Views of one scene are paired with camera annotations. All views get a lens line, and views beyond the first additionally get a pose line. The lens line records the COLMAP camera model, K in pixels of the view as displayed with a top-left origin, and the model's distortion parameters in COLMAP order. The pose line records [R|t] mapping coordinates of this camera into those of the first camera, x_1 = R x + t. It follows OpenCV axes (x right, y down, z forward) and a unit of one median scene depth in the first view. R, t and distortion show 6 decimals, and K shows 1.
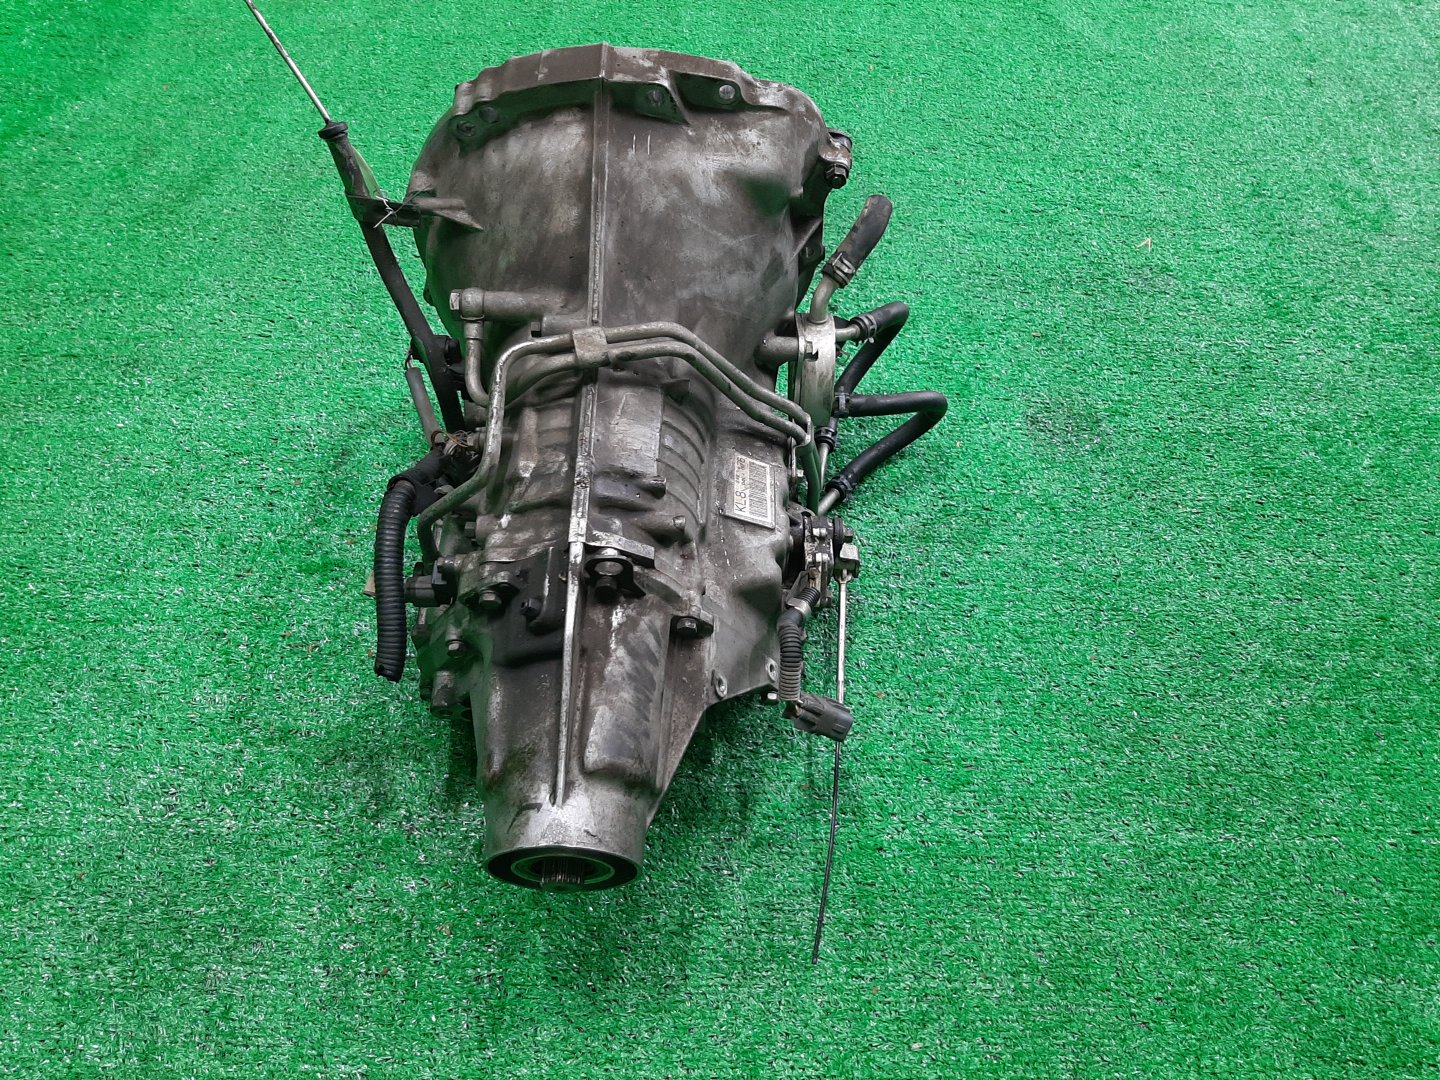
lens RADIAL K [[1112.3, 0, 720.0], [0, 1112.3, 540.0], [0, 0, 1]] dist [-0.001652, -0.001241]
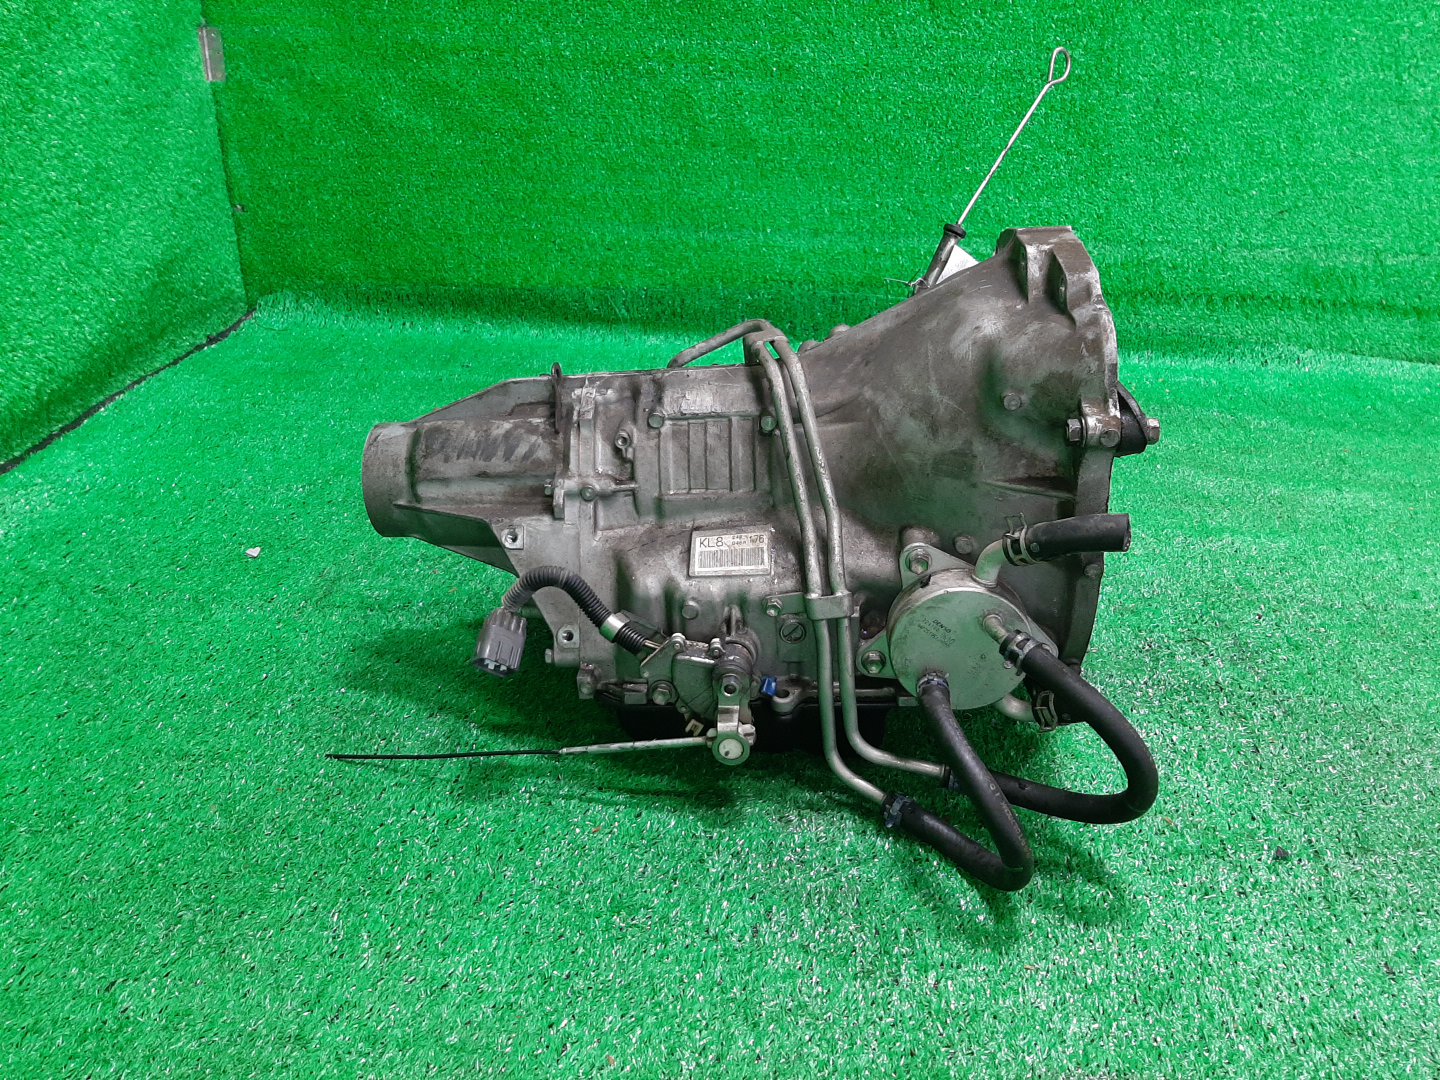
lens RADIAL K [[1112.3, 0, 720.0], [0, 1112.3, 540.0], [0, 0, 1]] dist [-0.001652, -0.001241]
pose [[-0.039022, 0.405451, -0.913283, 0.916780], [-0.820665, 0.508431, 0.260782, -0.298945], [0.570076, 0.759676, 0.312899, 0.697088]]
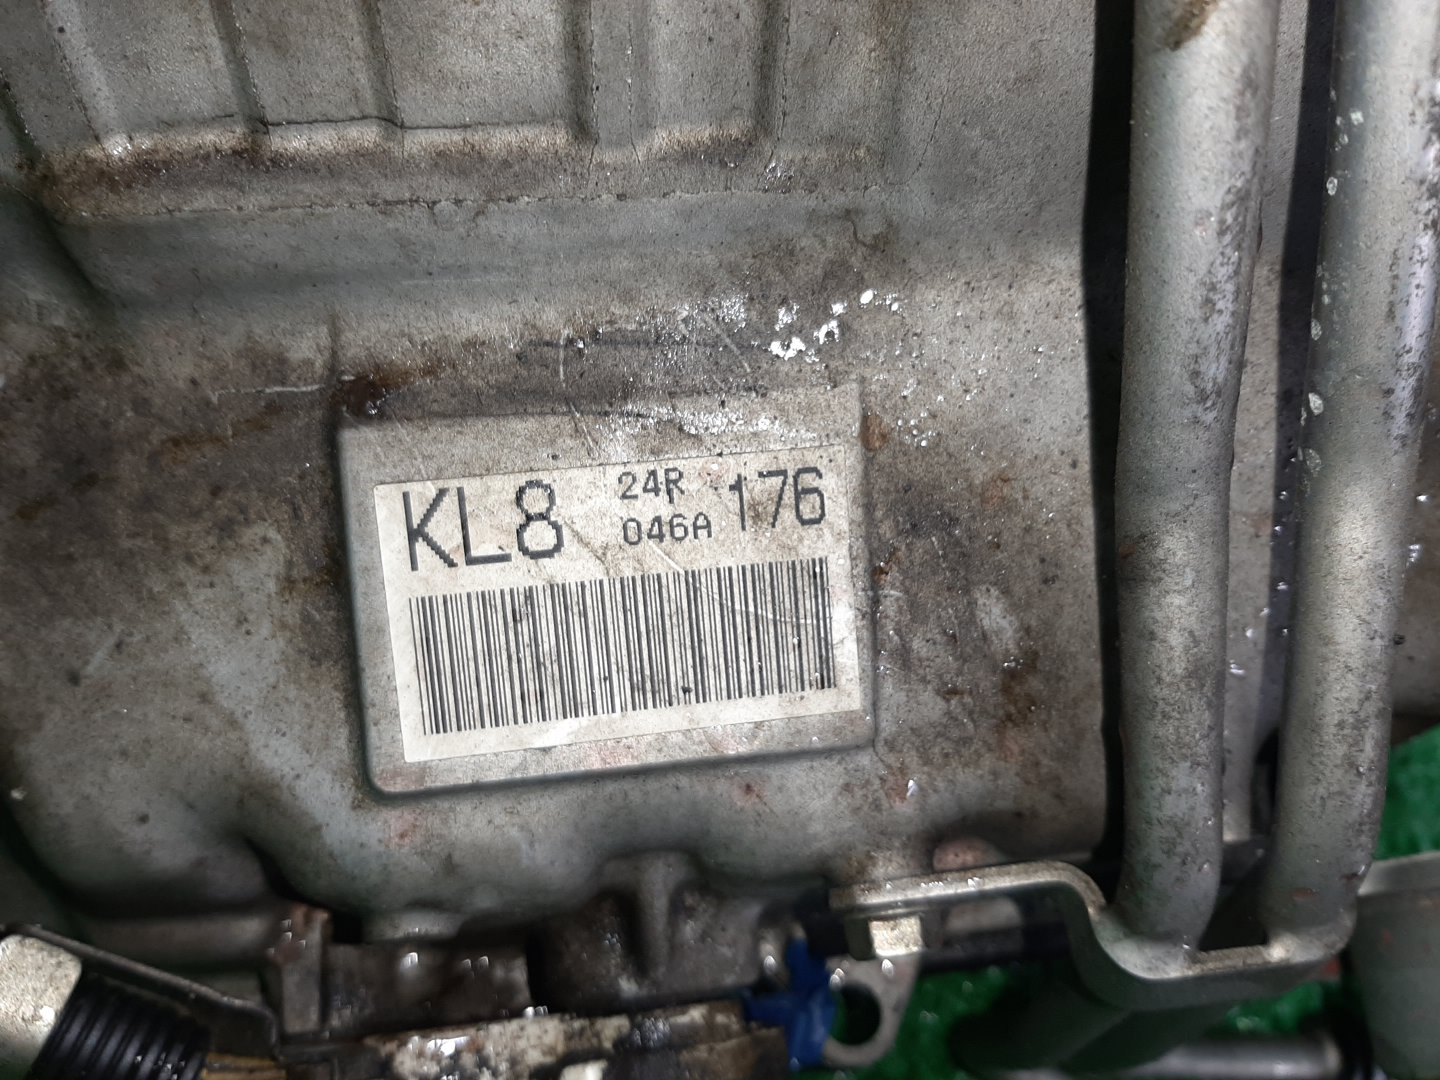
lens RADIAL K [[1112.3, 0, 720.0], [0, 1112.3, 540.0], [0, 0, 1]] dist [-0.001652, -0.001241]
pose [[0.129396, 0.914359, -0.383672, 0.082129], [-0.873522, 0.288223, 0.392285, -0.121112], [0.469273, 0.284386, 0.836007, 0.892544]]
